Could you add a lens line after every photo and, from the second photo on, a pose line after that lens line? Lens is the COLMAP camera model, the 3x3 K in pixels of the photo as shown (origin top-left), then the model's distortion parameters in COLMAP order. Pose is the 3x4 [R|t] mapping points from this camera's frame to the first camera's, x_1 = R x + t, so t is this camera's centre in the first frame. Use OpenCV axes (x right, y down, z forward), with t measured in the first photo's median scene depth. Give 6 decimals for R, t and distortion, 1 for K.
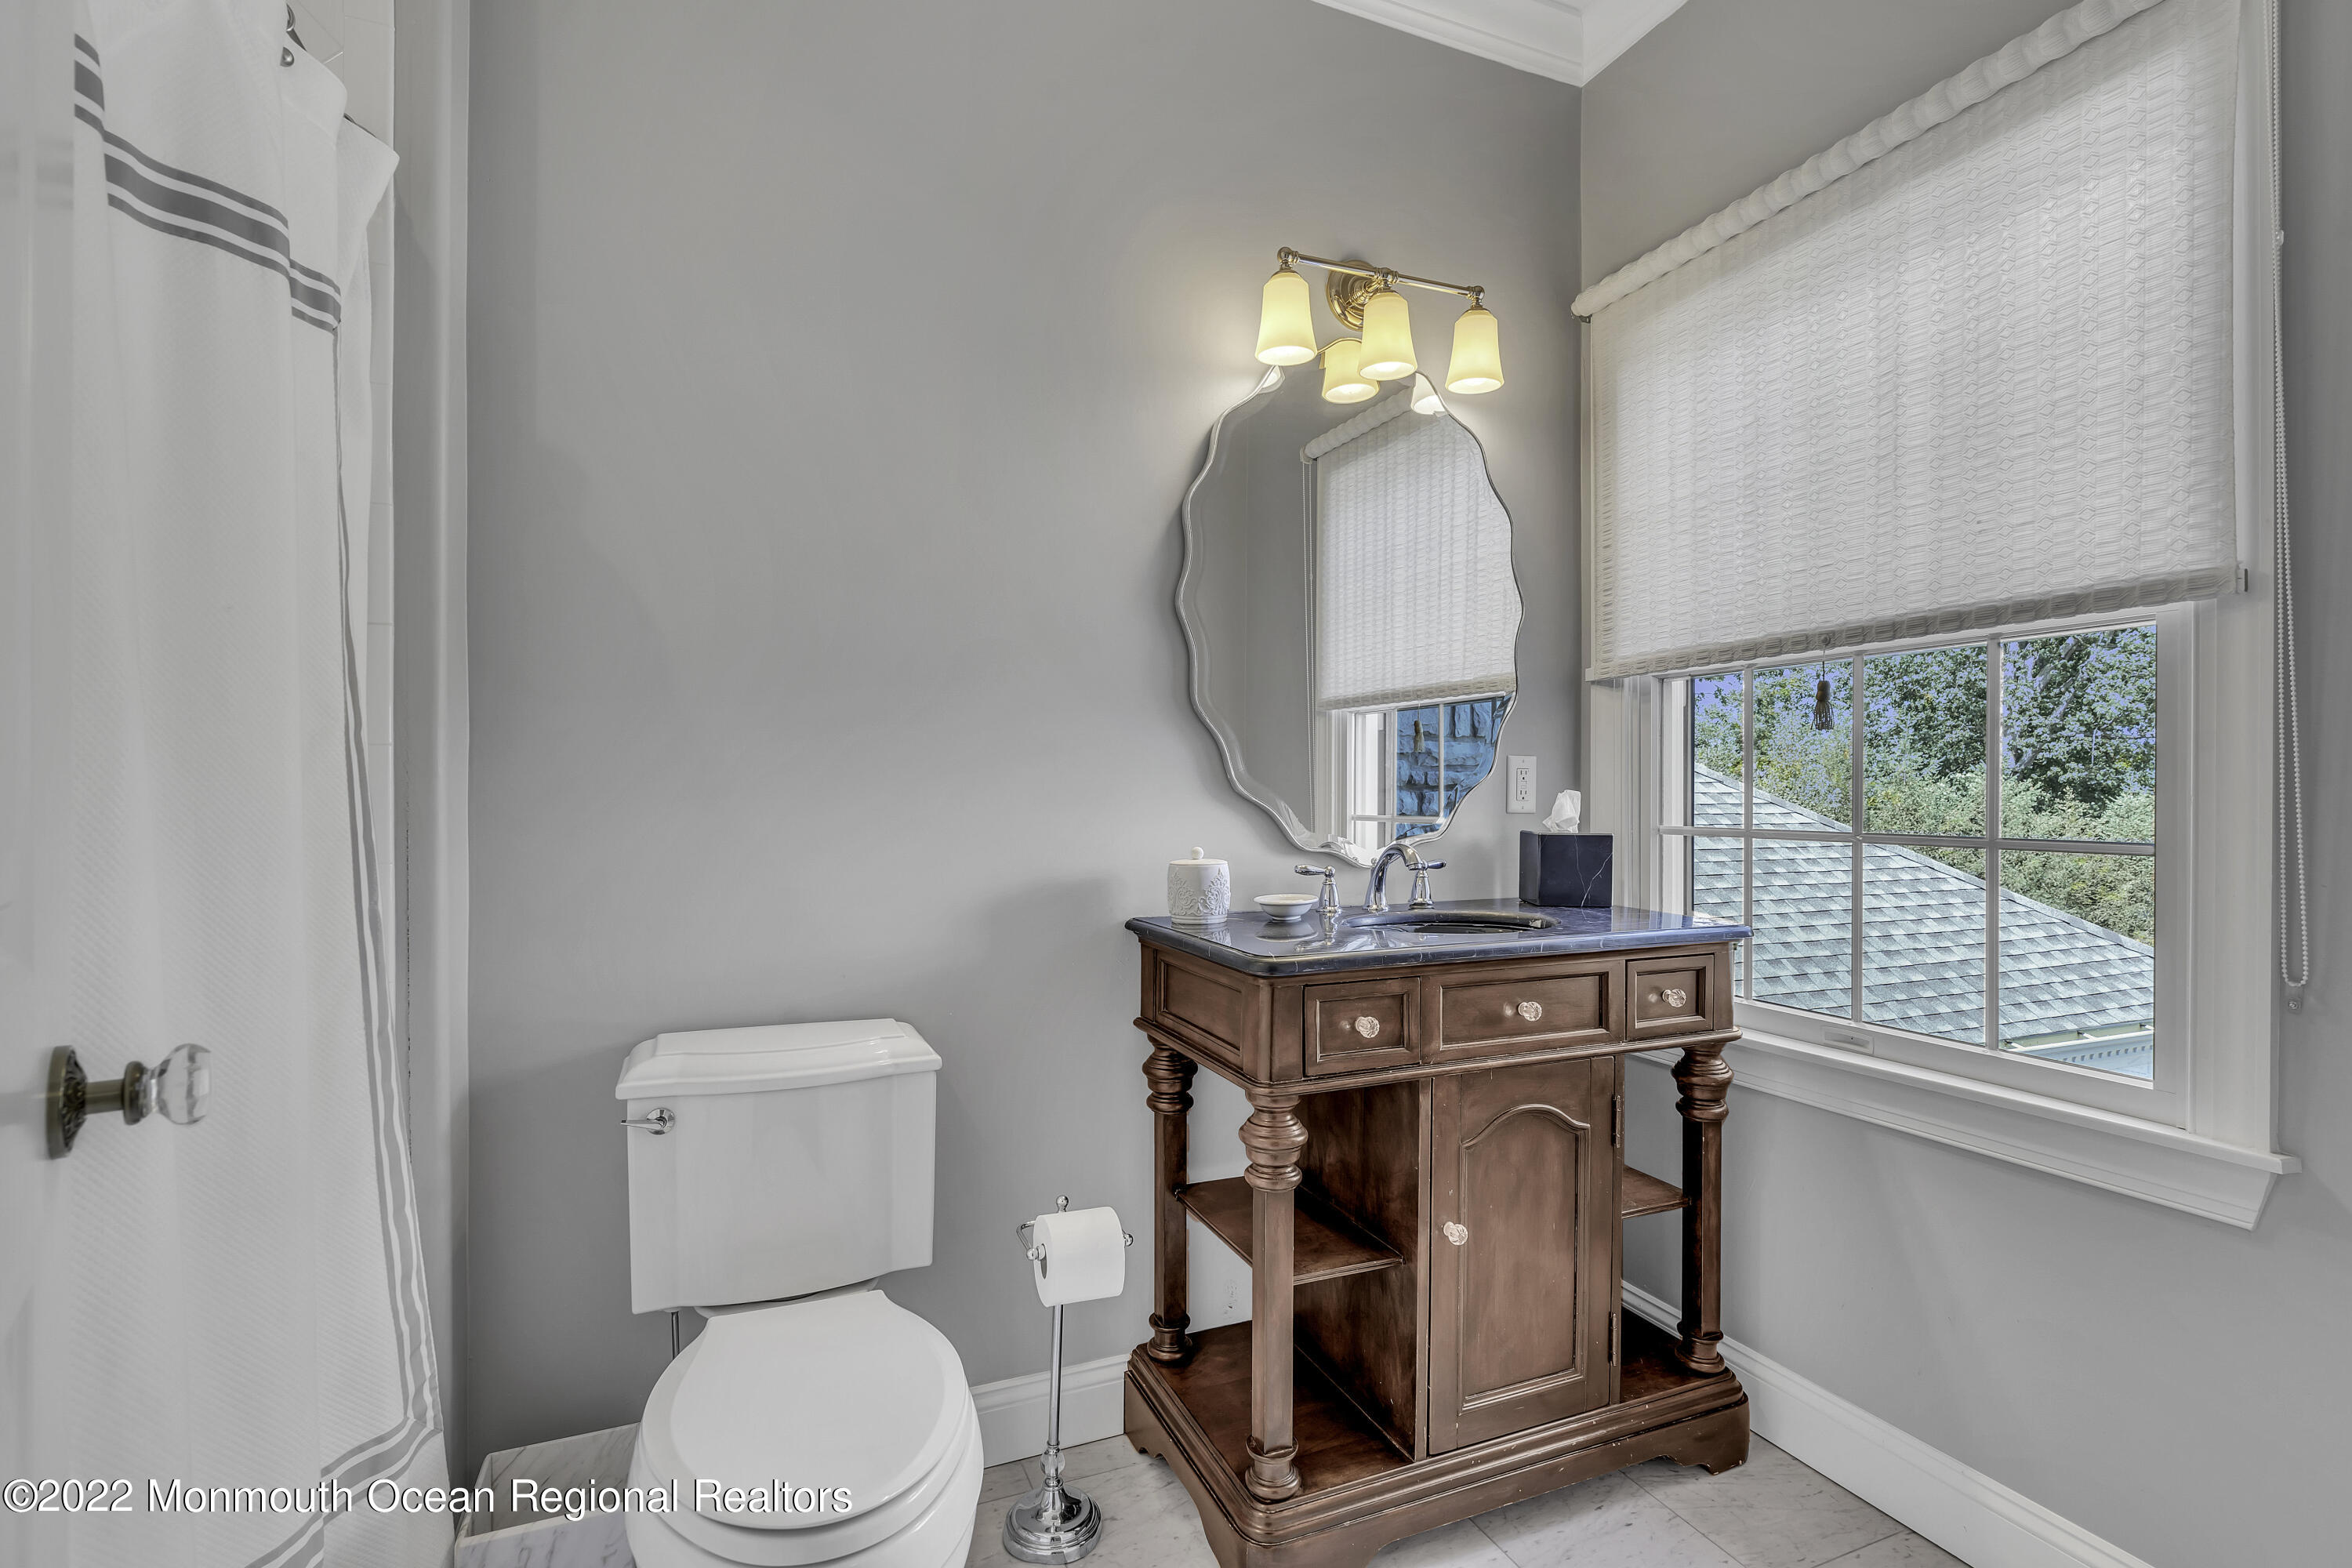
lens RADIAL K [[1079.4, 0, 1175.8], [0, 1079.4, 786.8], [0, 0, 1]] dist [-0.004408, 0.000018]
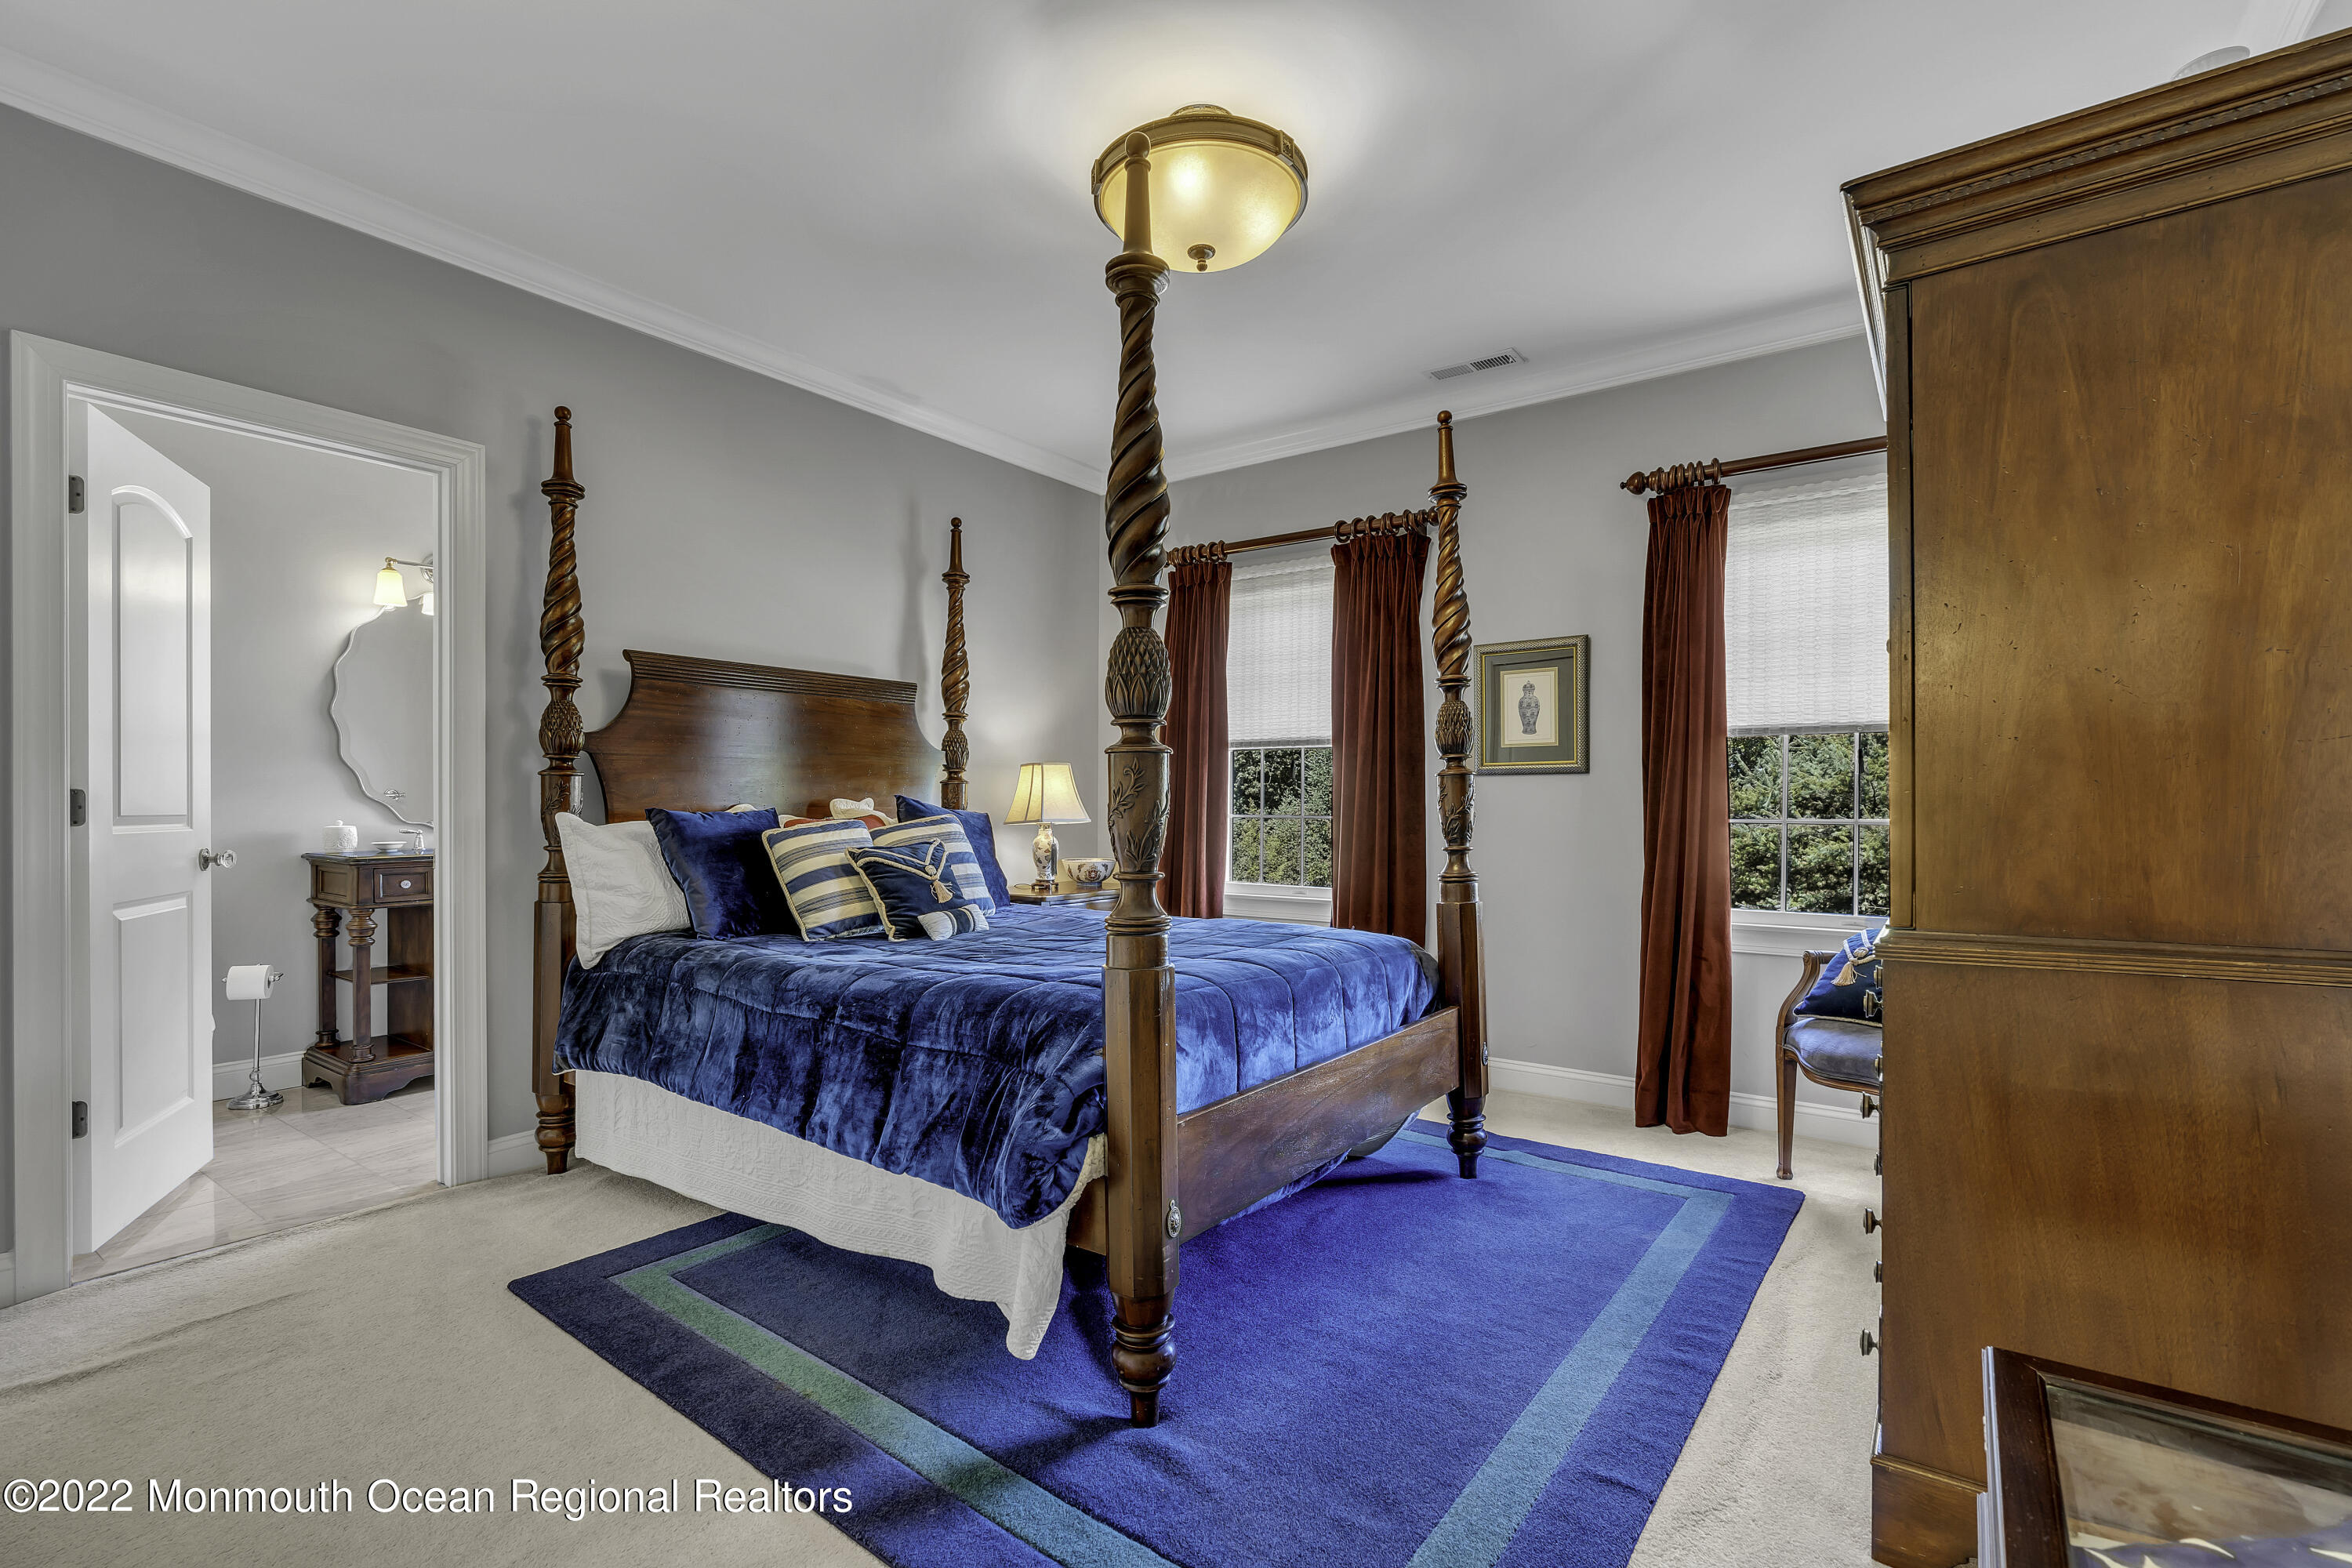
lens RADIAL K [[1079.4, 0, 1175.8], [0, 1079.4, 798.1], [0, 0, 1]] dist [-0.004408, 0.000018]
pose [[0.854972, -0.002873, 0.518666, 0.342336], [-0.000370, 0.999981, 0.006149, -0.006349], [-0.518674, -0.005450, 0.854955, -1.817964]]
